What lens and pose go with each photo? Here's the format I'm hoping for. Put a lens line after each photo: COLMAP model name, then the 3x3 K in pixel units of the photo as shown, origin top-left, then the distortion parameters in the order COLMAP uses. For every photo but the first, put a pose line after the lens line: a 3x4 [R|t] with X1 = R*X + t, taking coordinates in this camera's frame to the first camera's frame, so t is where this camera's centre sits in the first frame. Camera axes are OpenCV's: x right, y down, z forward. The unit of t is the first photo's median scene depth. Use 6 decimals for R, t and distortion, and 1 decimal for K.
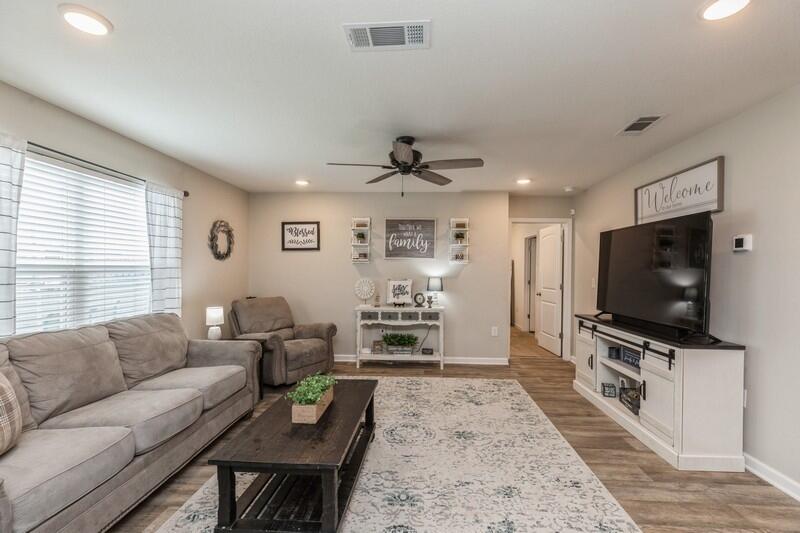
lens RADIAL K [[359.8, 0, 405.1], [0, 359.8, 271.2], [0, 0, 1]] dist [0.002943, 0.000232]
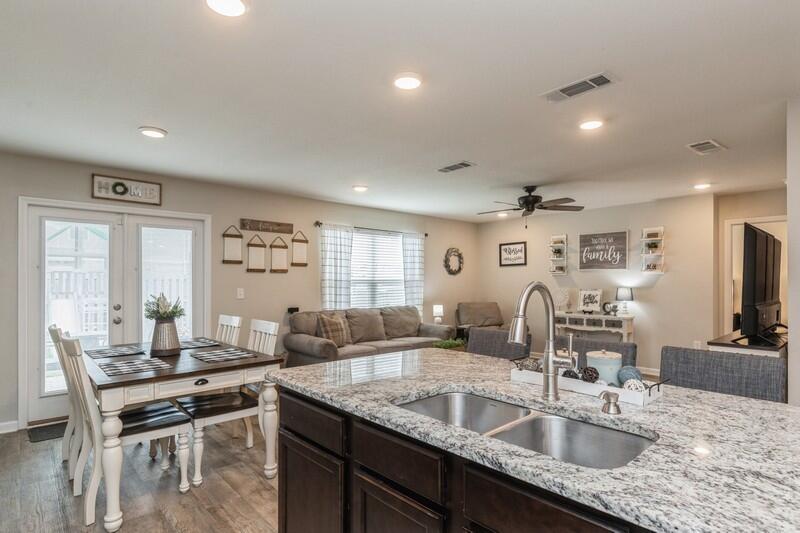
lens RADIAL K [[433.0, 0, 401.8], [0, 433.0, 281.1], [0, 0, 1]] dist [0.032524, -0.000038]
pose [[0.705069, -0.010216, -0.709065, 0.523494], [0.003357, 0.999933, -0.011069, 0.010666], [0.709131, 0.005424, 0.705056, -0.340141]]
